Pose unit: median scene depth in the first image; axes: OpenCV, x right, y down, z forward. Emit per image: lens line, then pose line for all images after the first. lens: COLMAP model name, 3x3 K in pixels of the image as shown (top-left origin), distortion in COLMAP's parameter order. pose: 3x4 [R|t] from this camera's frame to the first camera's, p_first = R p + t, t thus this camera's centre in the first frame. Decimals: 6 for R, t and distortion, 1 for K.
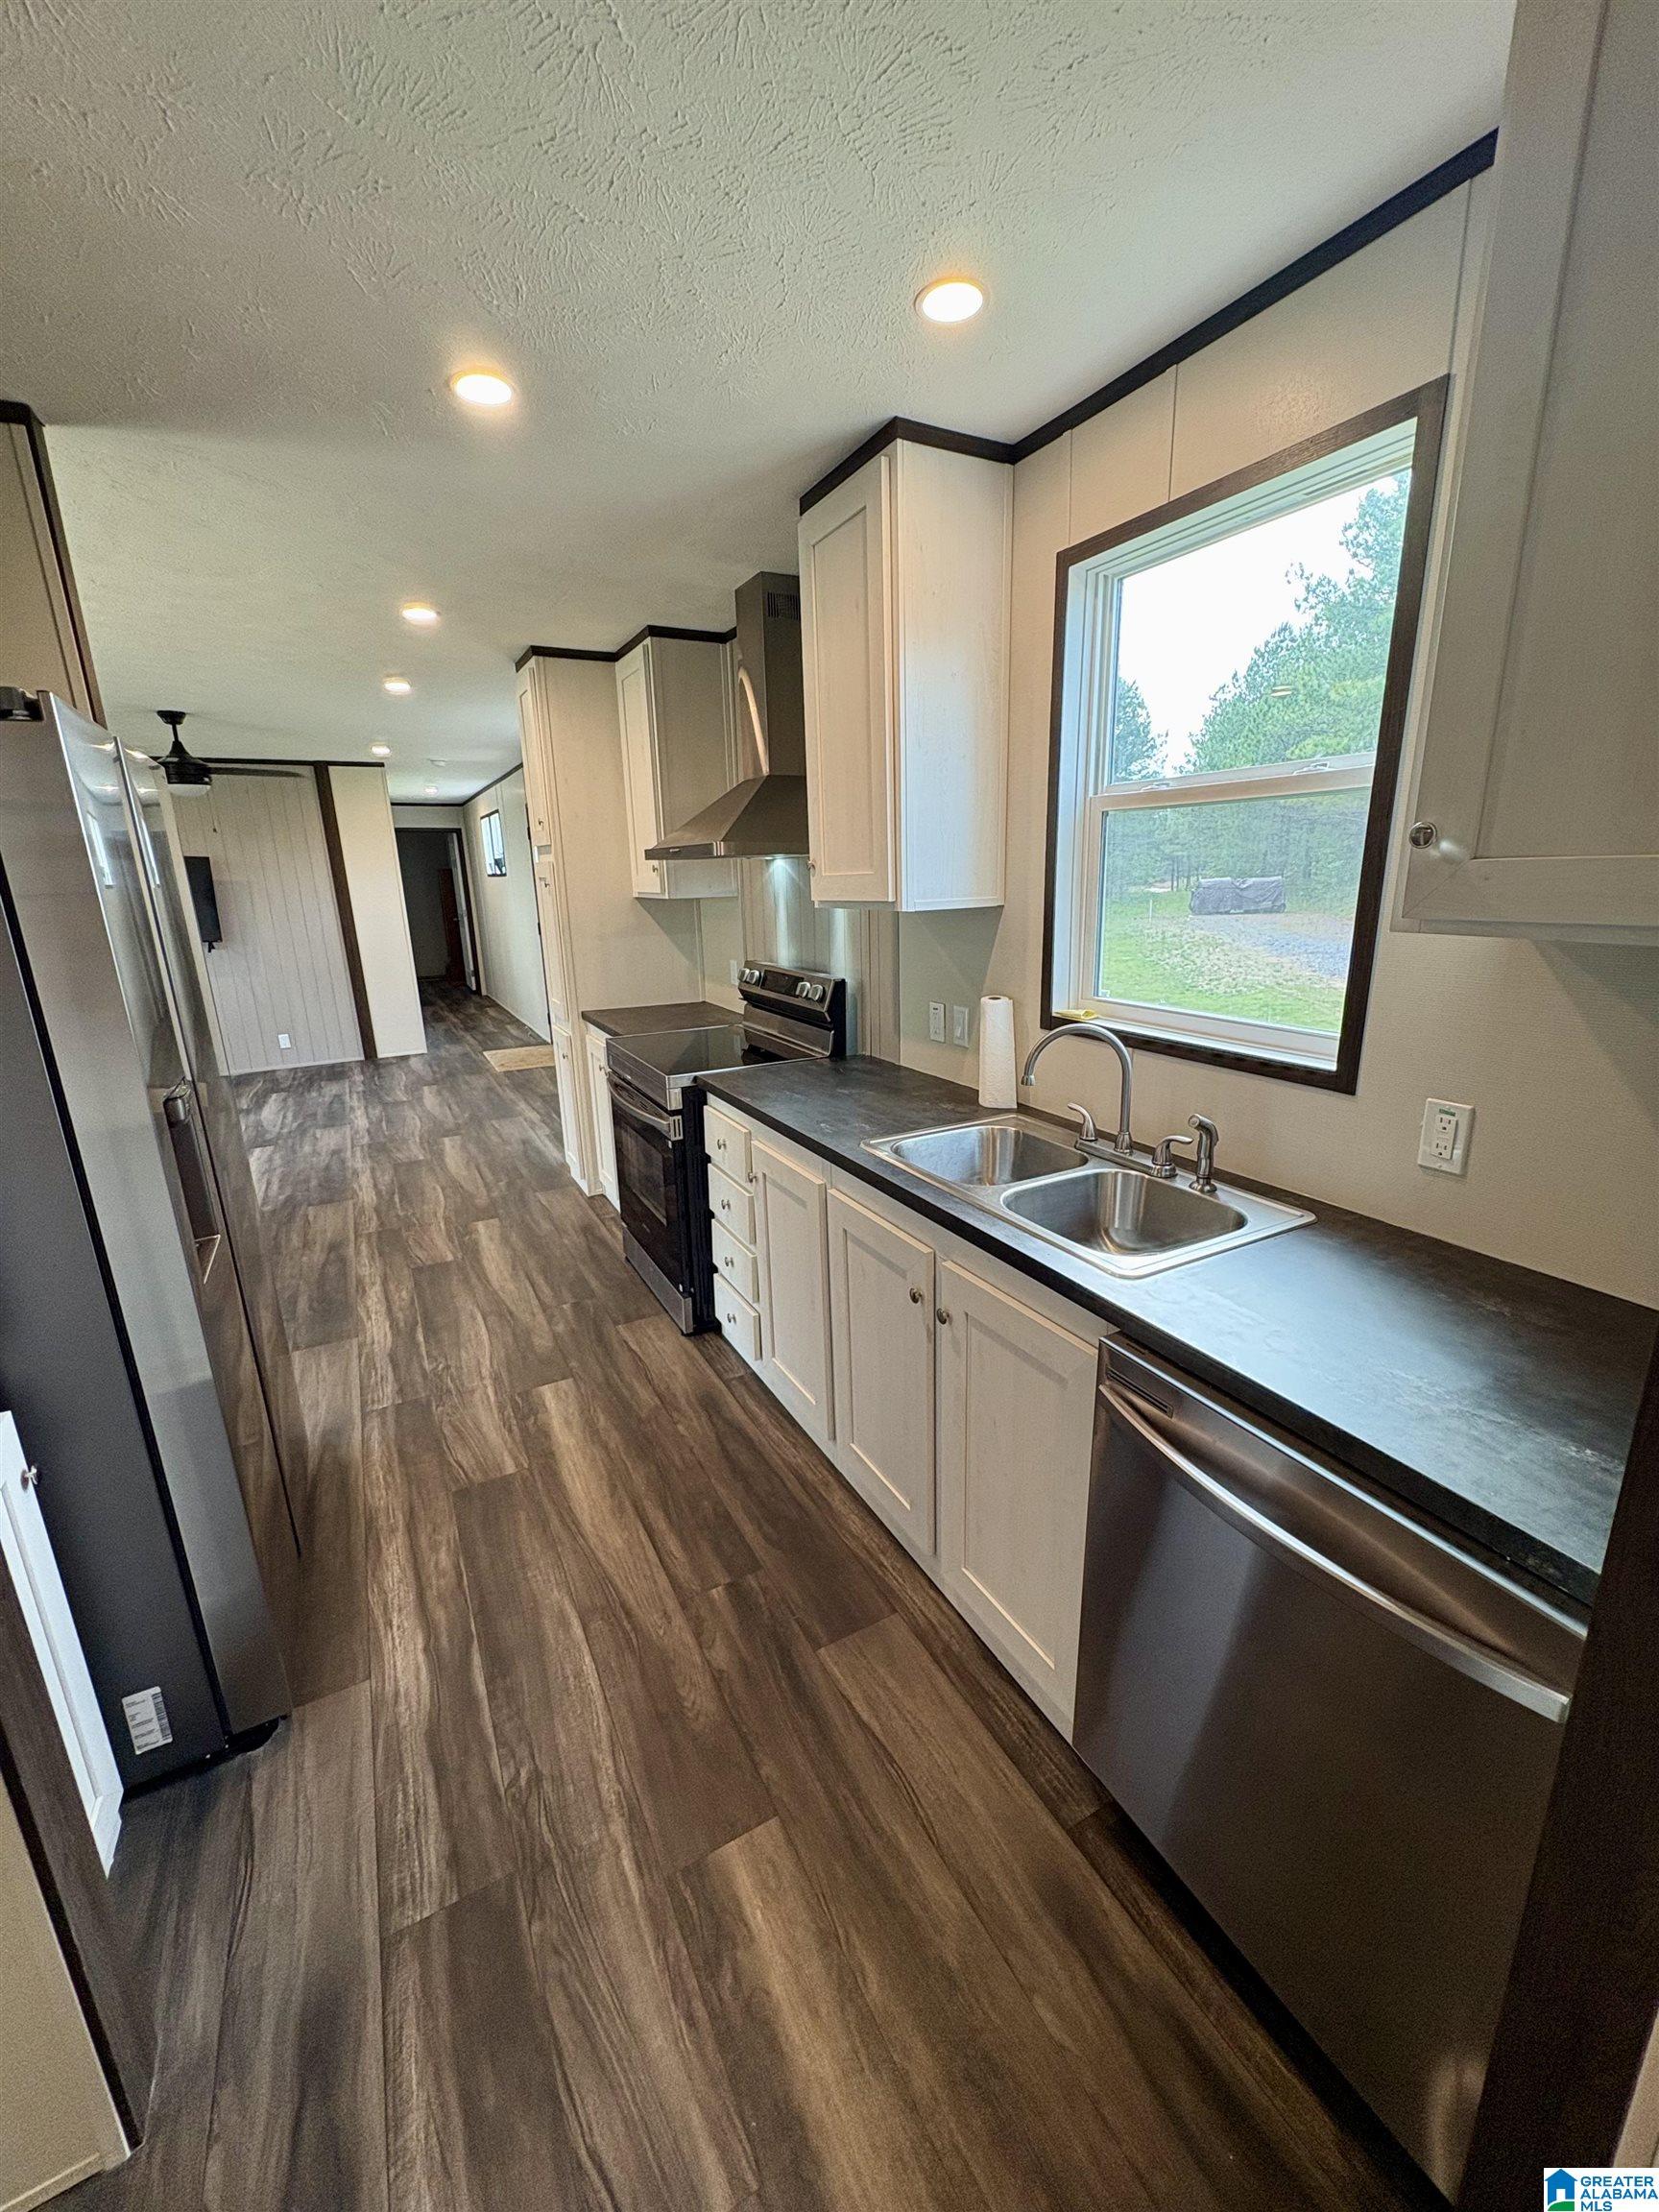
lens RADIAL K [[881.5, 0, 830.0], [0, 881.5, 1103.5], [0, 0, 1]] dist [-0.000921, 0.000473]
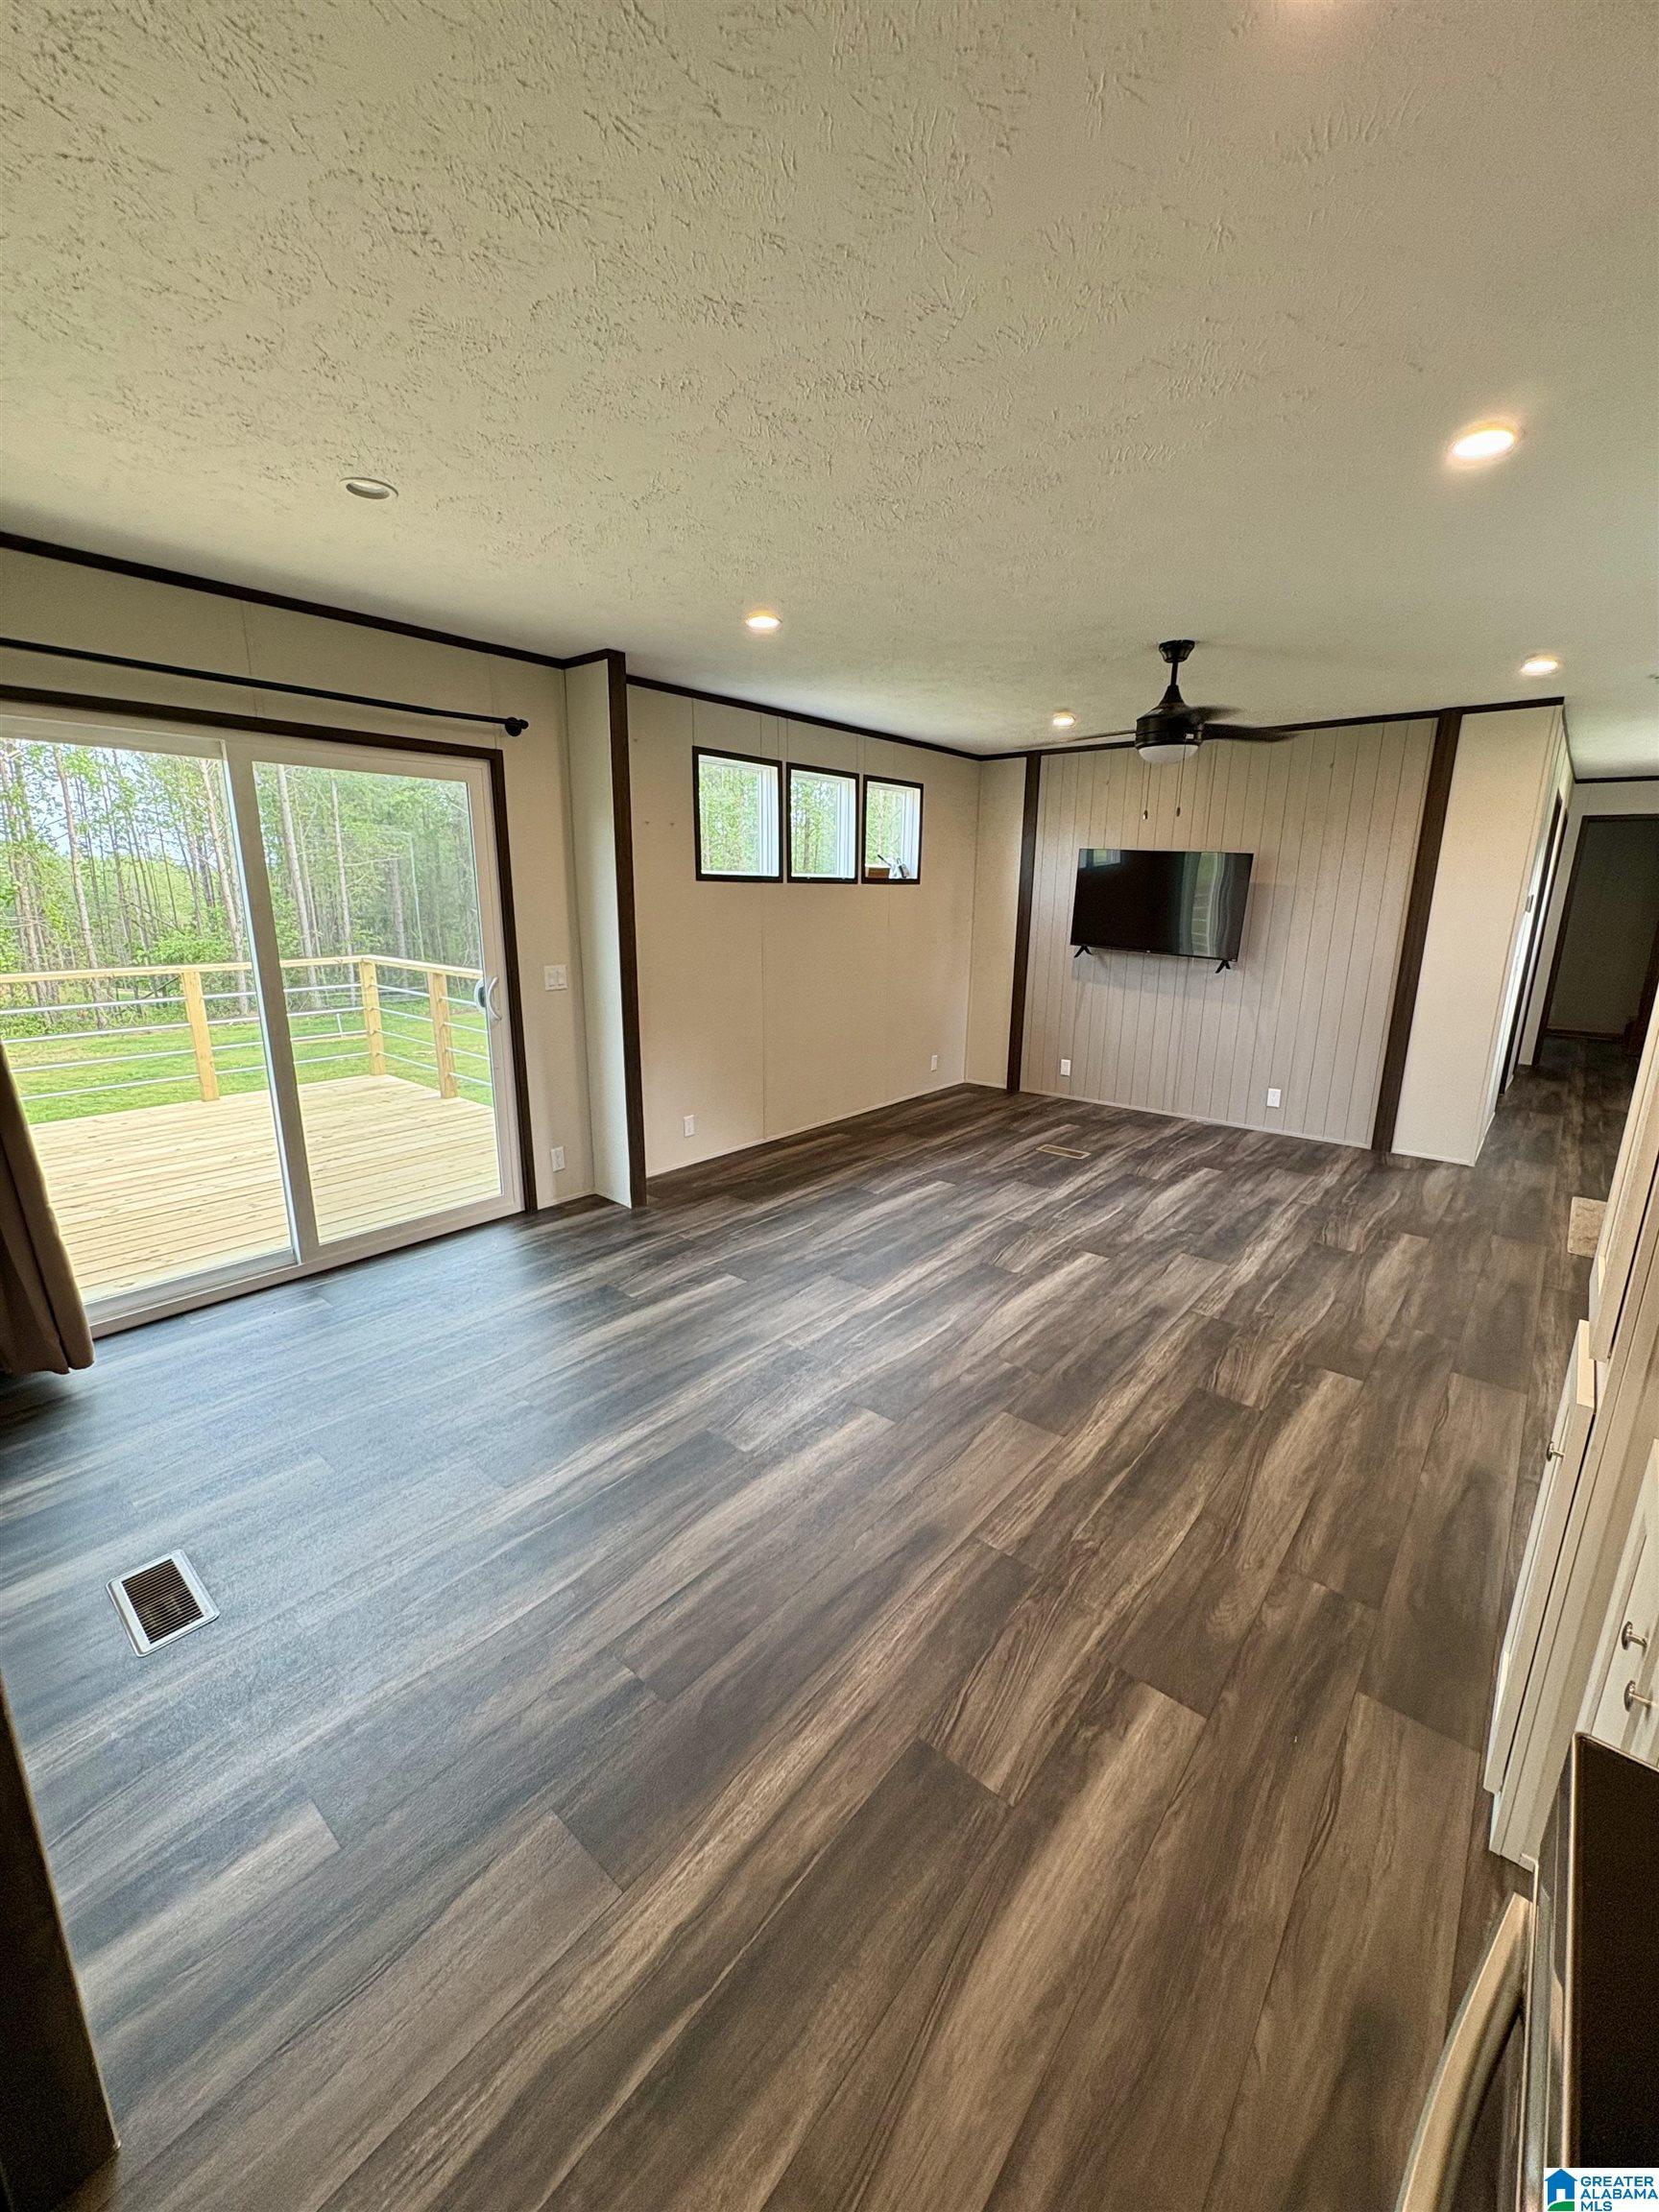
lens RADIAL K [[881.5, 0, 832.4], [0, 881.5, 1100.2], [0, 0, 1]] dist [-0.000921, 0.000473]
pose [[0.369367, 0.252316, -0.894374, 0.439320], [-0.260109, 0.952035, 0.161161, 0.001106], [0.892139, 0.173107, 0.417280, -0.022285]]
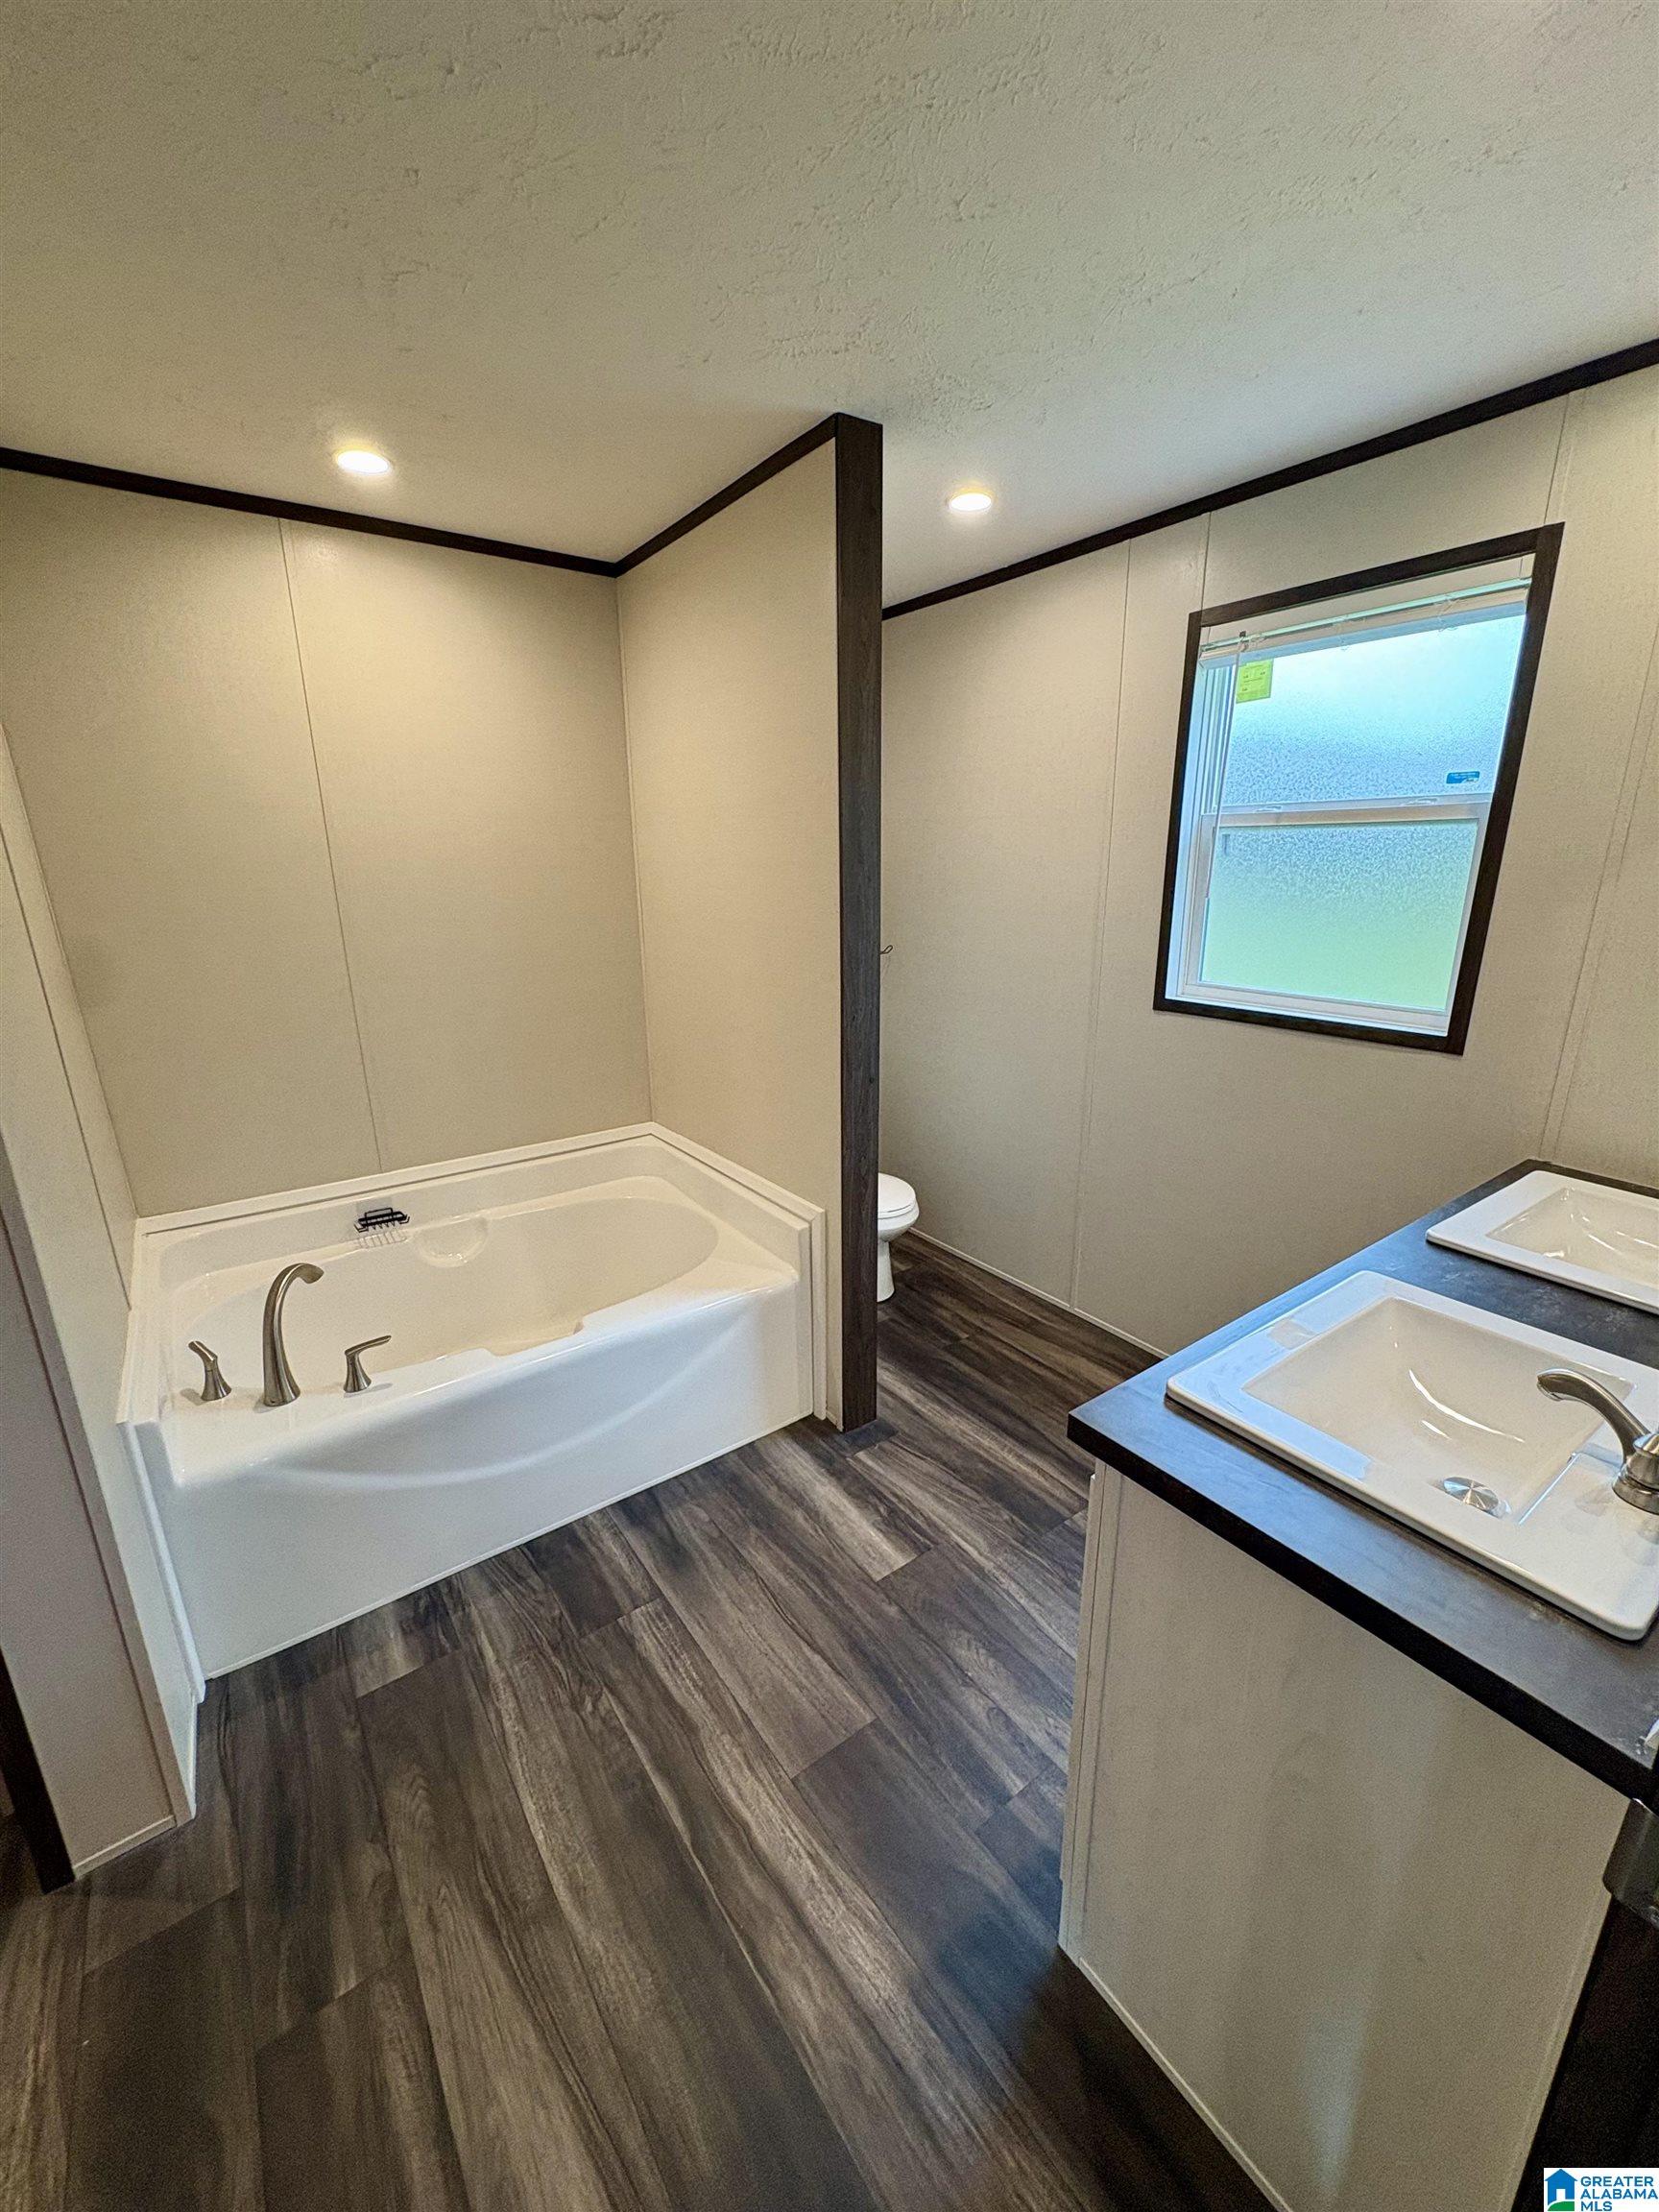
lens RADIAL K [[881.5, 0, 827.8], [0, 881.5, 1106.5], [0, 0, 1]] dist [-0.000921, 0.000473]
pose [[-0.990410, 0.072612, -0.117539, -0.462694], [0.002686, 0.860709, 0.509091, -0.352285], [0.138133, 0.503893, -0.852650, 1.304166]]
